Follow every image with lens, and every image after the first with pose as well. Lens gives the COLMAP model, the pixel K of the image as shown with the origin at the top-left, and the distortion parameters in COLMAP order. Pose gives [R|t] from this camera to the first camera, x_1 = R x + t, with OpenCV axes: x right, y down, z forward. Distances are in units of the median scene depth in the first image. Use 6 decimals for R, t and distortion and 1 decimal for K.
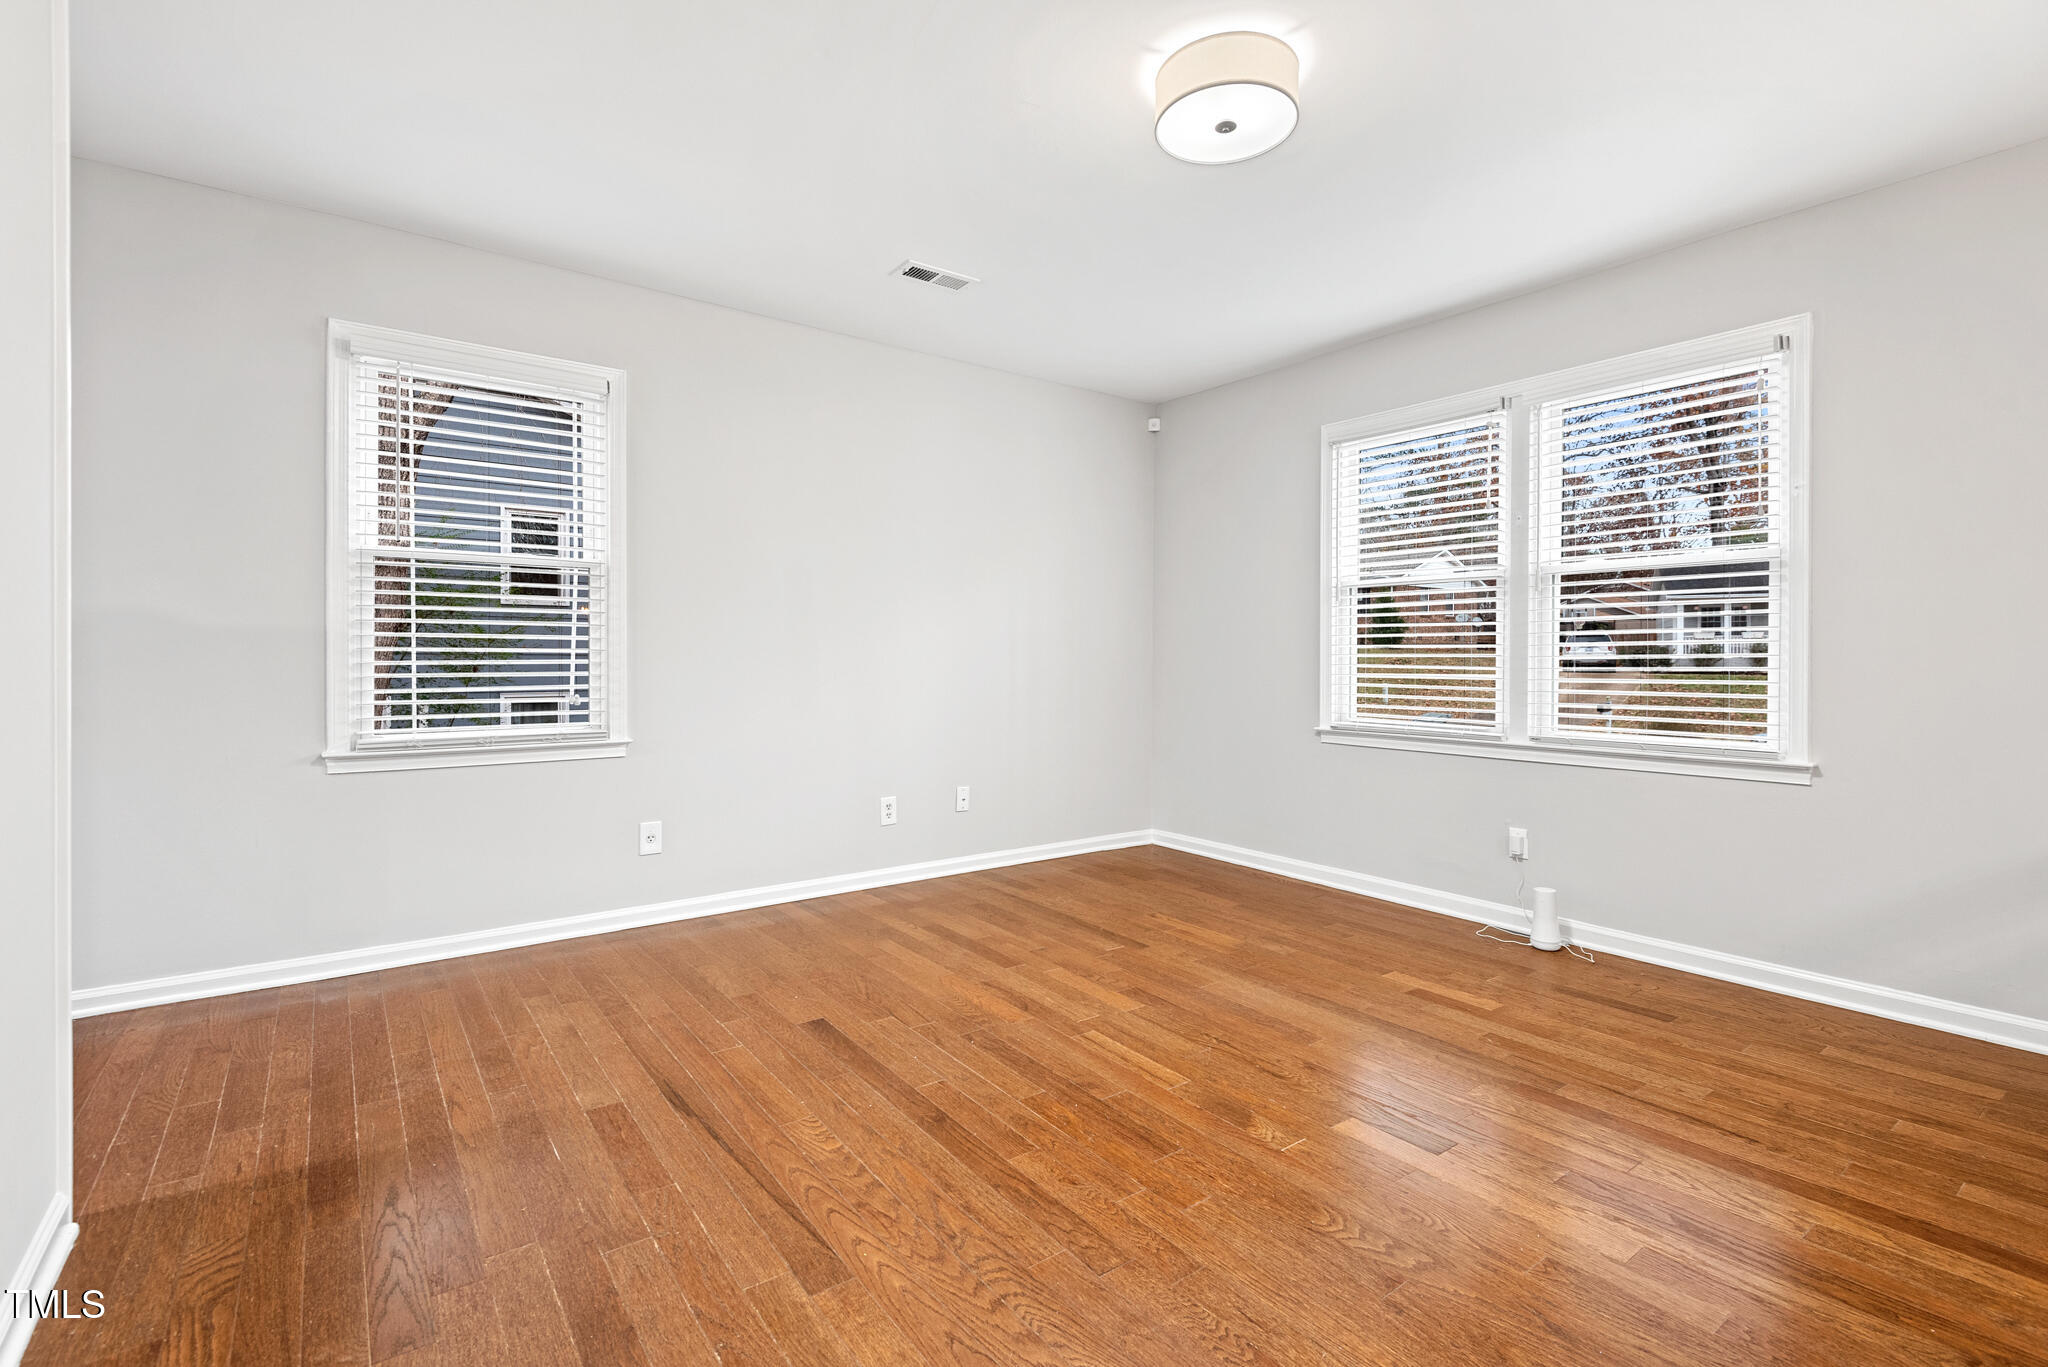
lens RADIAL K [[925.6, 0, 1020.9], [0, 925.6, 687.7], [0, 0, 1]] dist [0.035215, -0.019453]
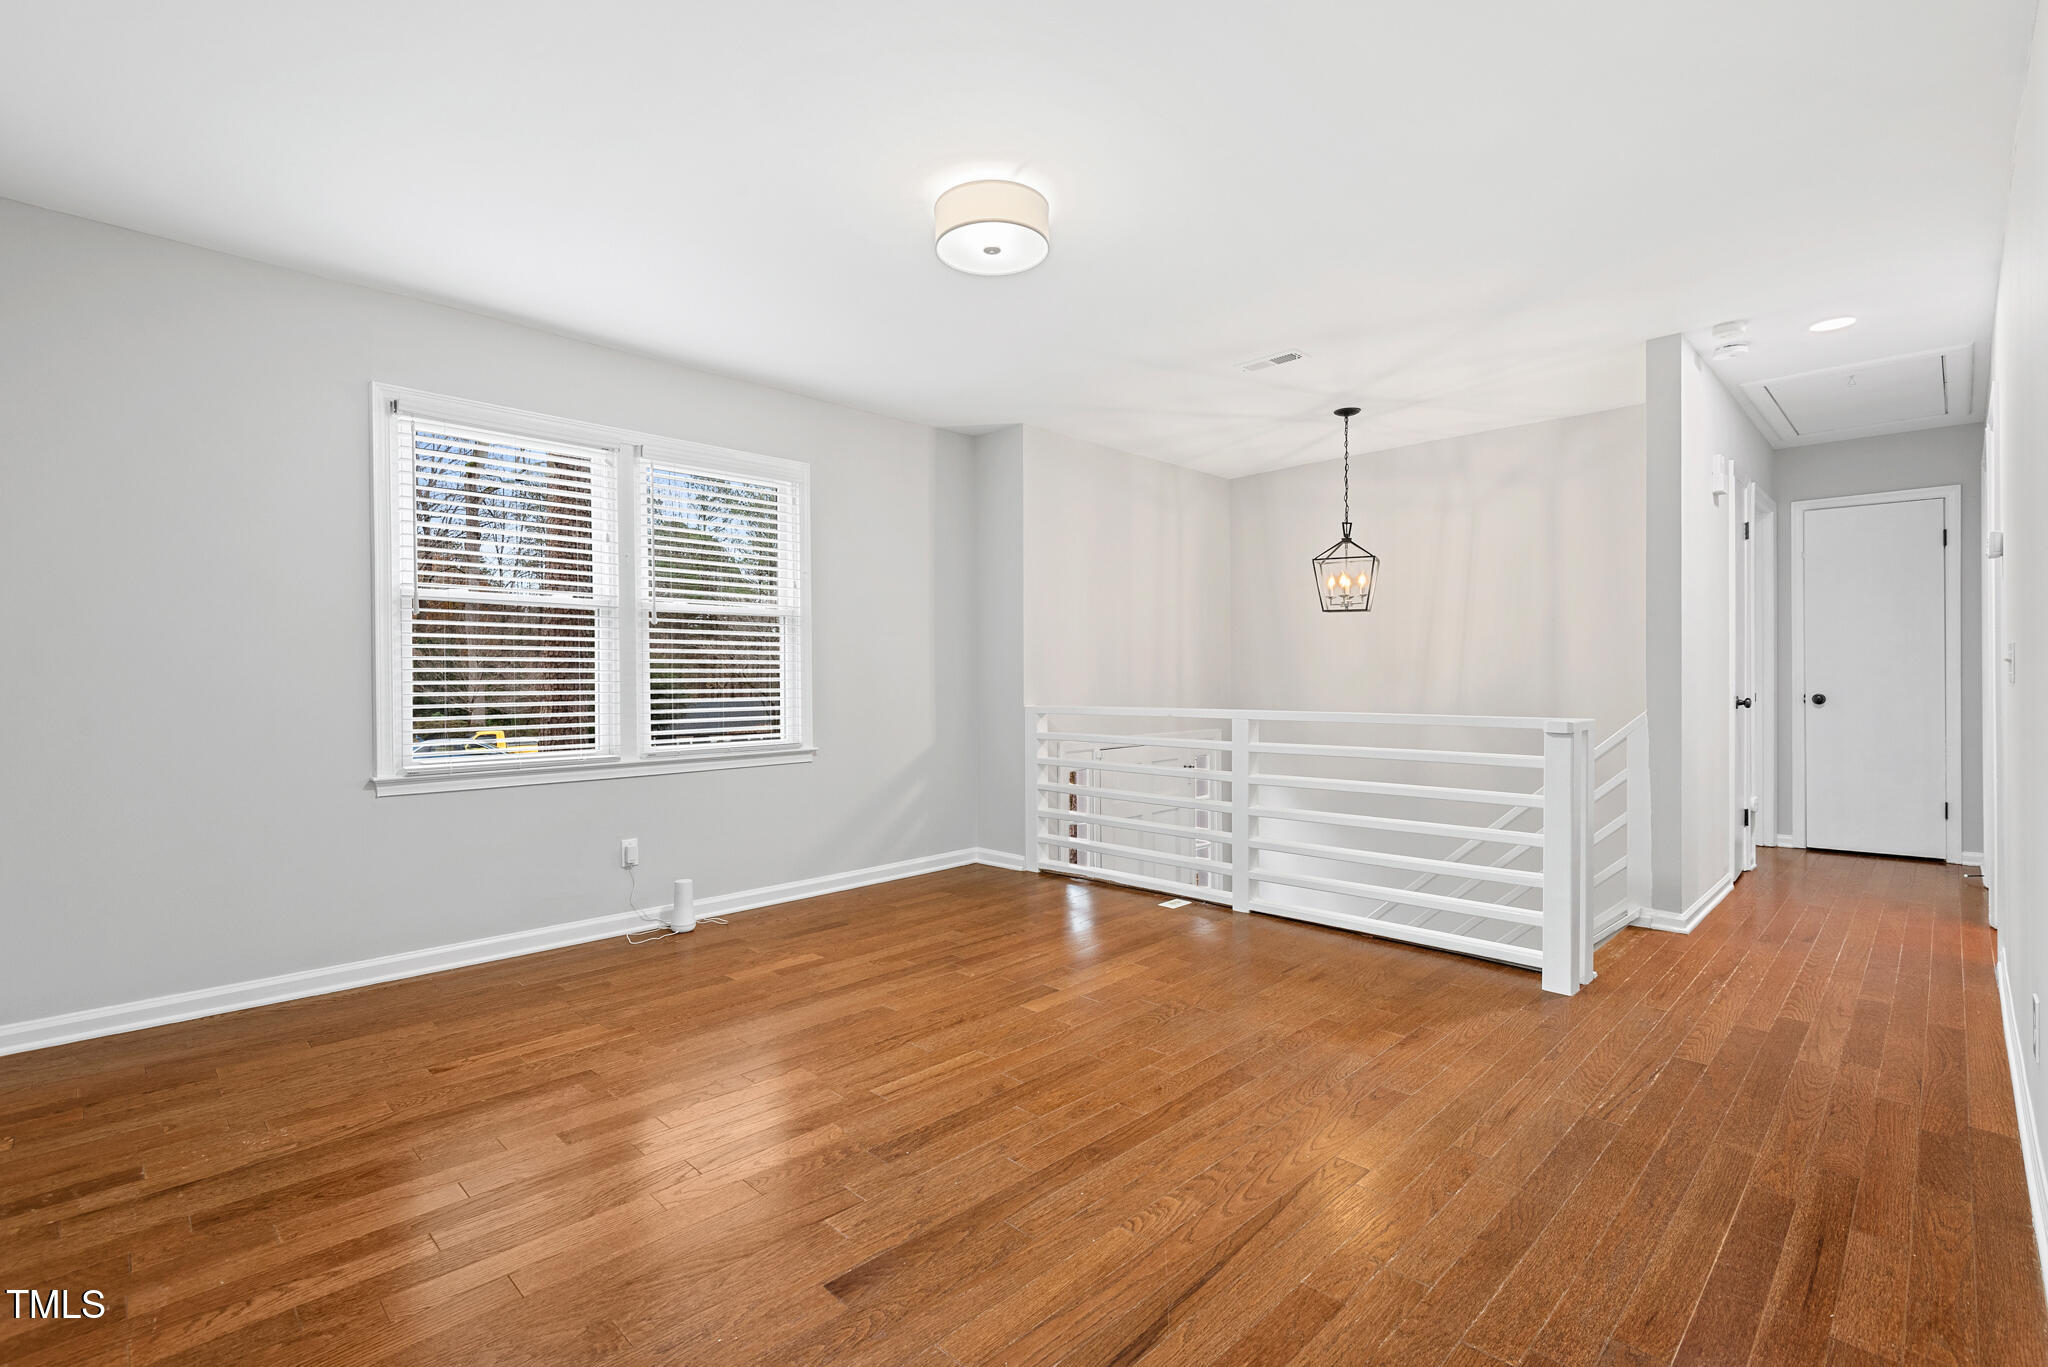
lens RADIAL K [[927.1, 0, 1024.0], [0, 927.1, 683.5], [0, 0, 1]] dist [0.019875, -0.000498]
pose [[-0.147404, -0.010439, 0.989021, -0.832970], [0.038539, 0.999124, 0.016290, -0.041835], [-0.988325, 0.040517, -0.146873, 0.948572]]
